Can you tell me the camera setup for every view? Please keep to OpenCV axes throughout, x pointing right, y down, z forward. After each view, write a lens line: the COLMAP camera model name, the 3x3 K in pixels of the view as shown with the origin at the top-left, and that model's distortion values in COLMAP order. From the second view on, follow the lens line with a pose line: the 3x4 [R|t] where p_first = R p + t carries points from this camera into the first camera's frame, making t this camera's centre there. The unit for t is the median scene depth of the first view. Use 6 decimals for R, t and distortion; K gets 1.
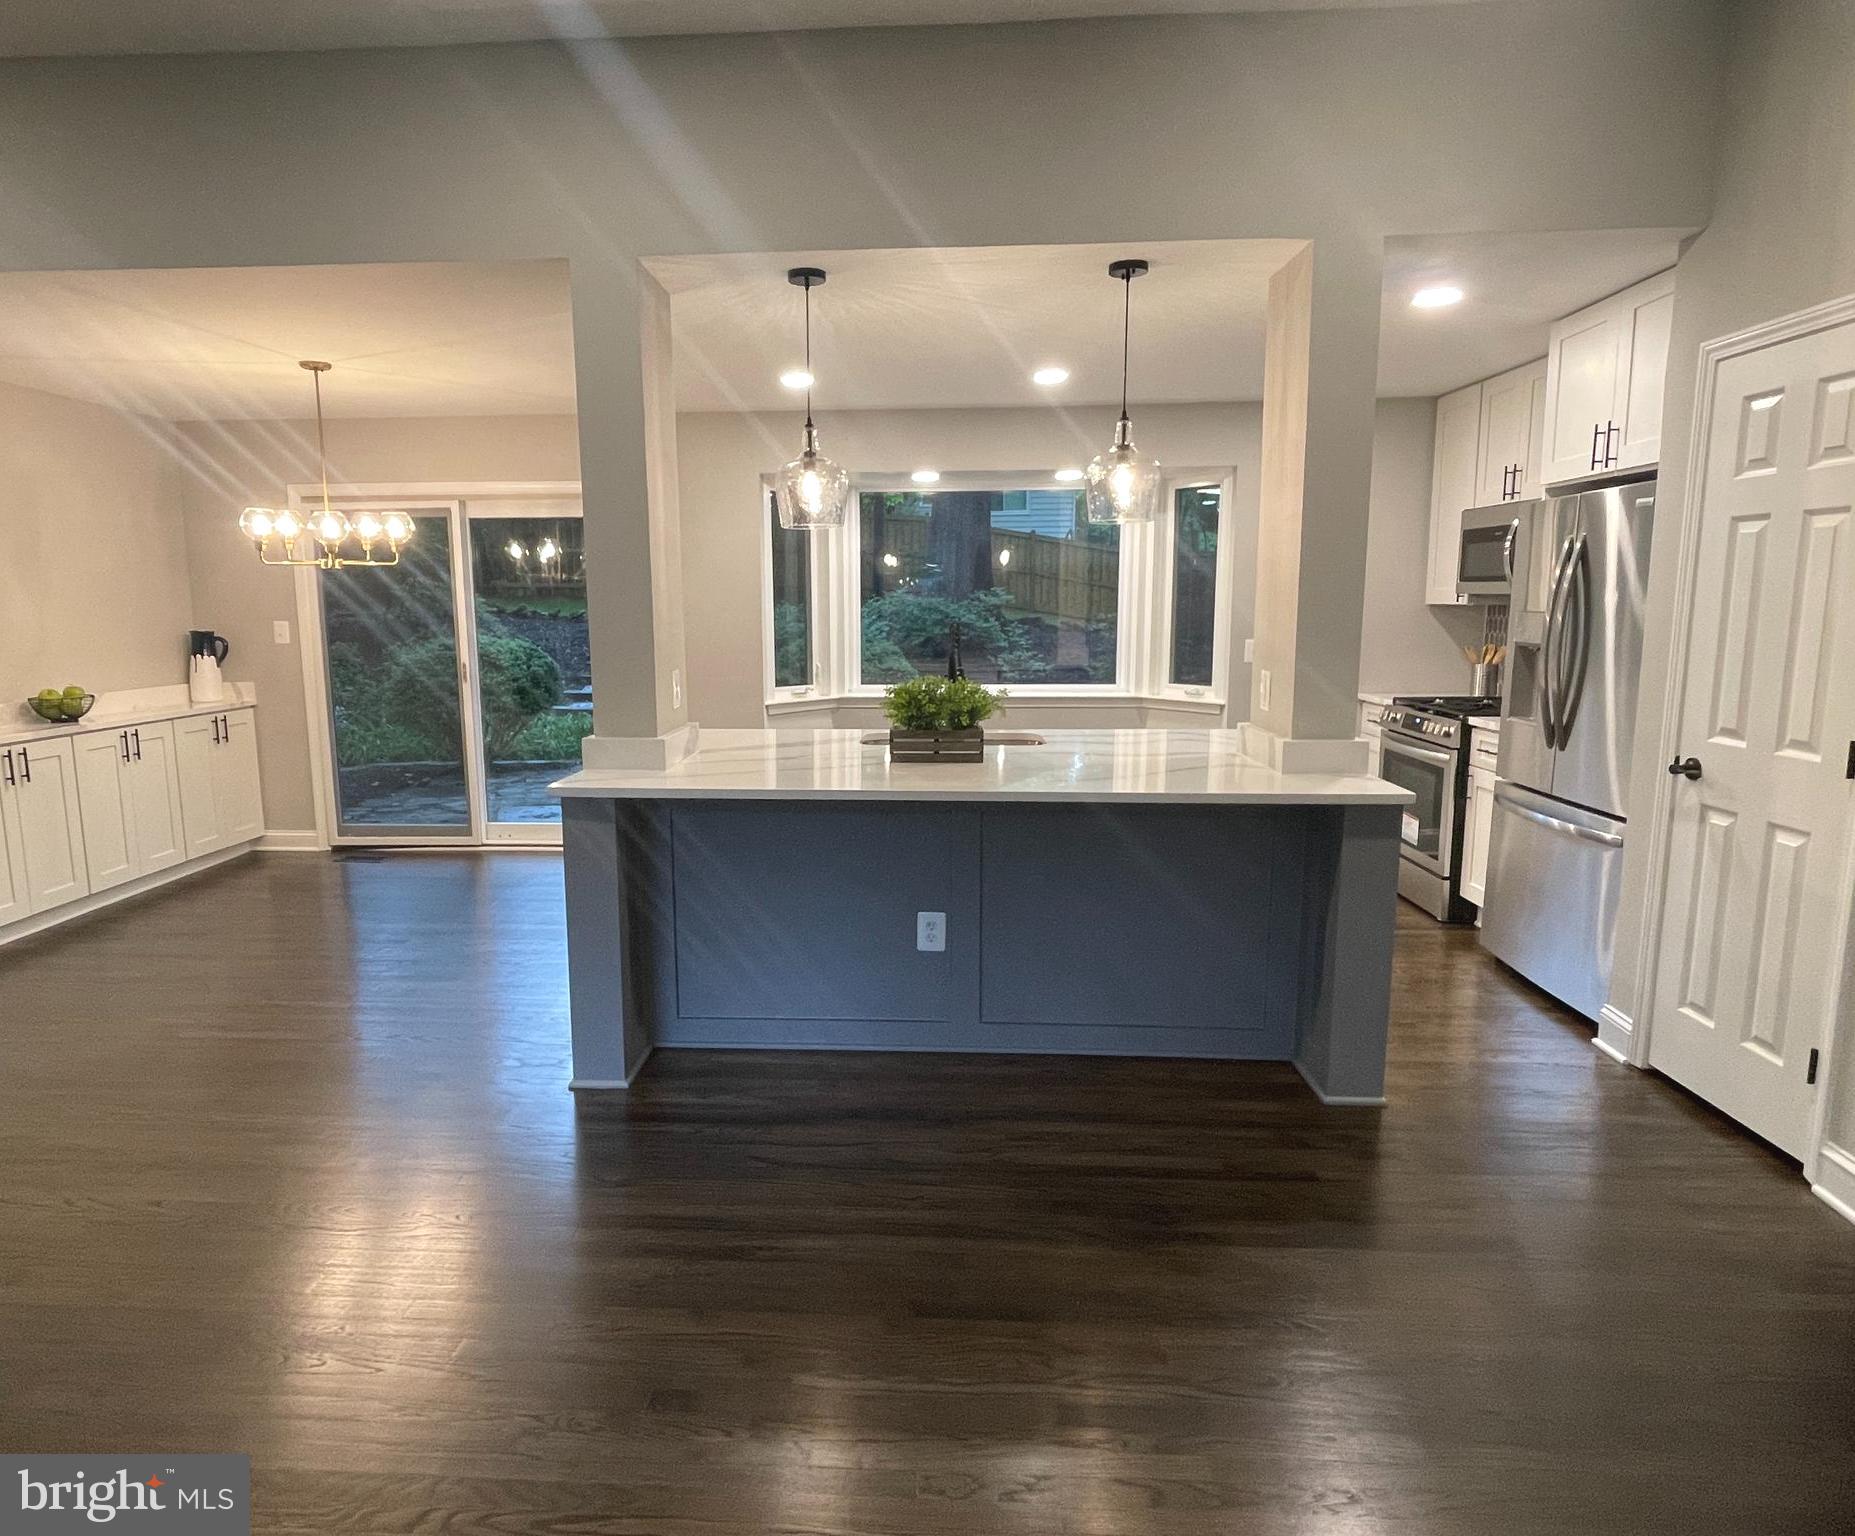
lens RADIAL K [[1112.5, 0, 855.0], [0, 1112.5, 780.7], [0, 0, 1]] dist [-0.000778, -0.003652]
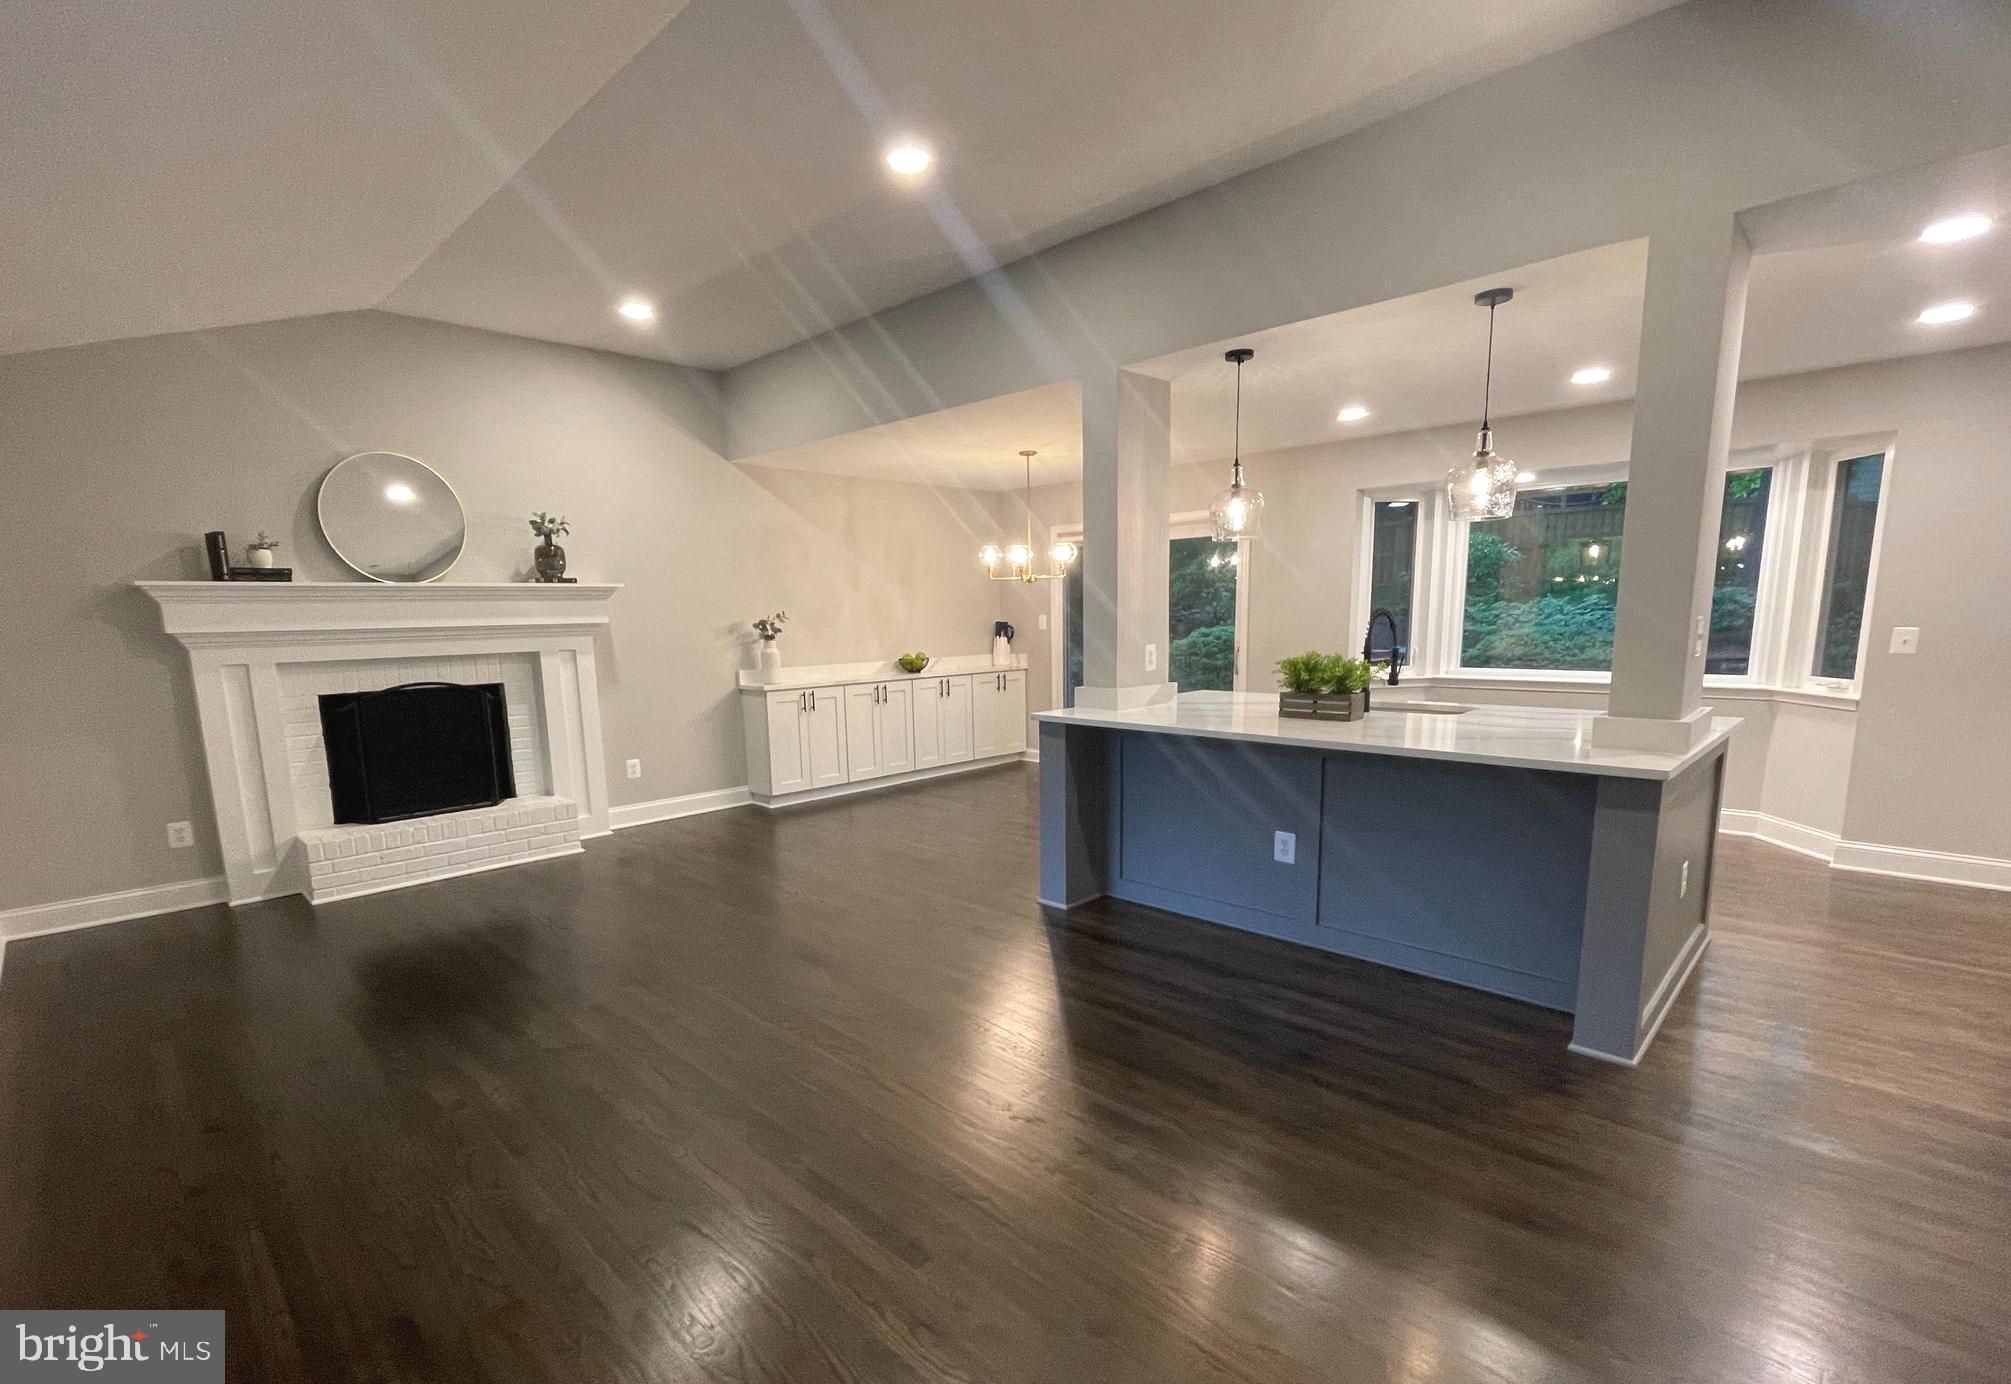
lens RADIAL K [[924.0, 0, 969.6], [0, 924.0, 788.9], [0, 0, 1]] dist [-0.009134, -0.000192]
pose [[0.738763, 0.116383, -0.663841, 0.309441], [-0.088898, 0.993198, 0.075194, 0.011386], [0.668077, 0.003464, 0.744084, -0.035432]]
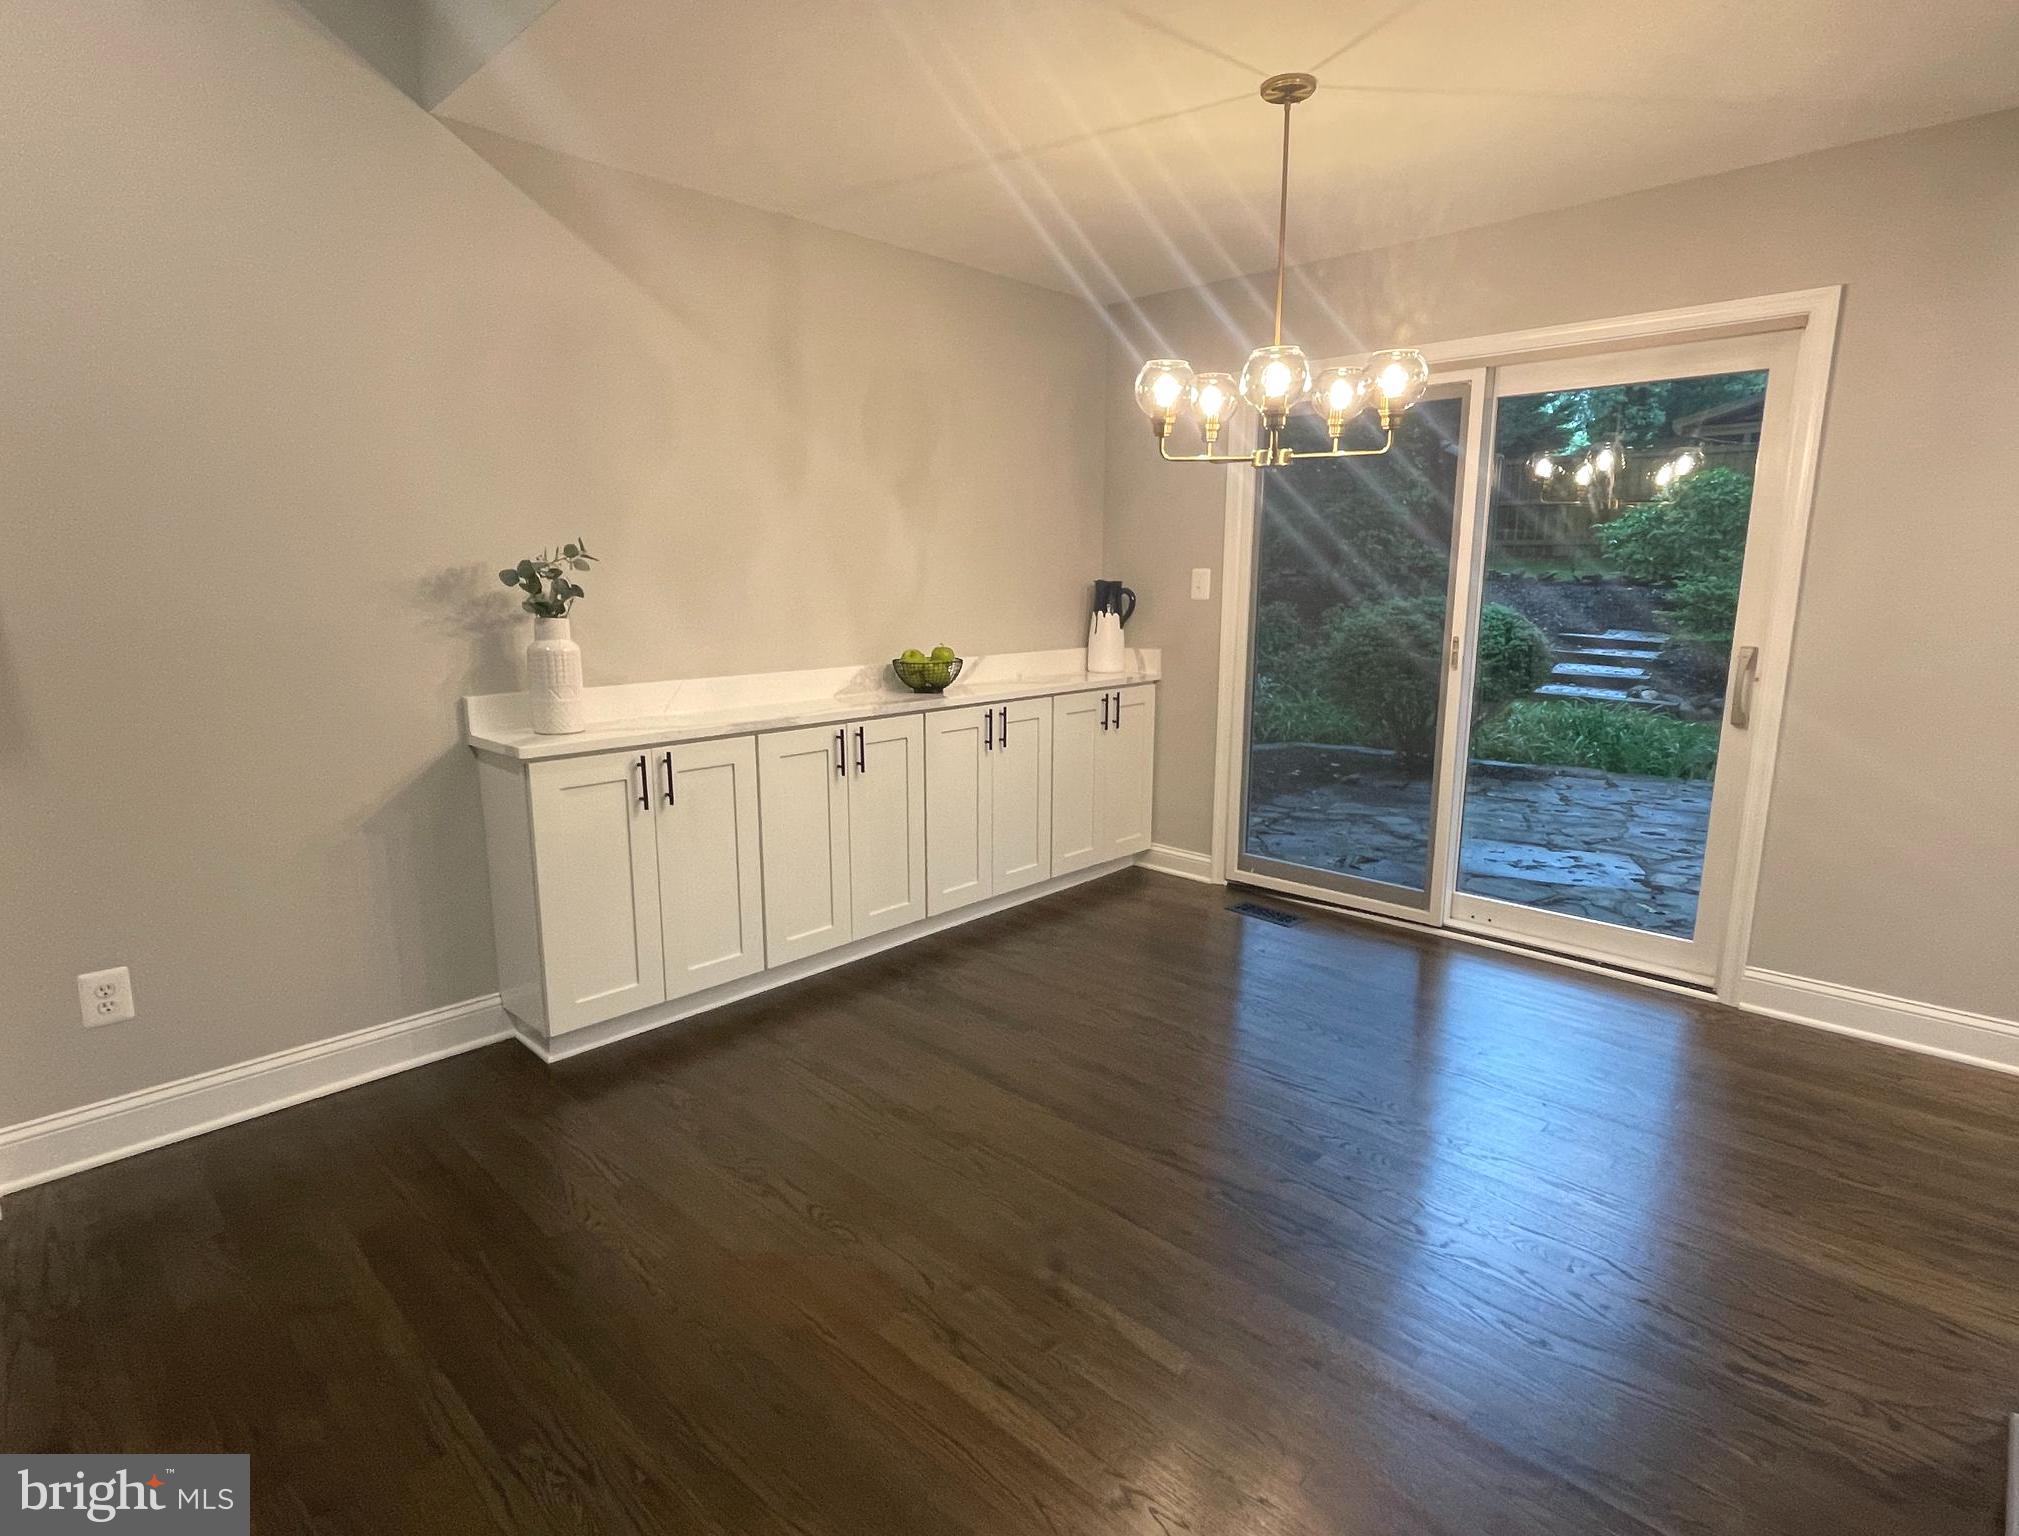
lens RADIAL K [[1018.1, 0, 994.5], [0, 1018.1, 774.4], [0, 0, 1]] dist [-0.015610, -0.001202]
pose [[0.763050, 0.130539, -0.633020, -0.186420], [-0.105238, 0.991415, 0.077591, -0.048547], [0.637714, 0.007412, 0.770237, 0.414913]]
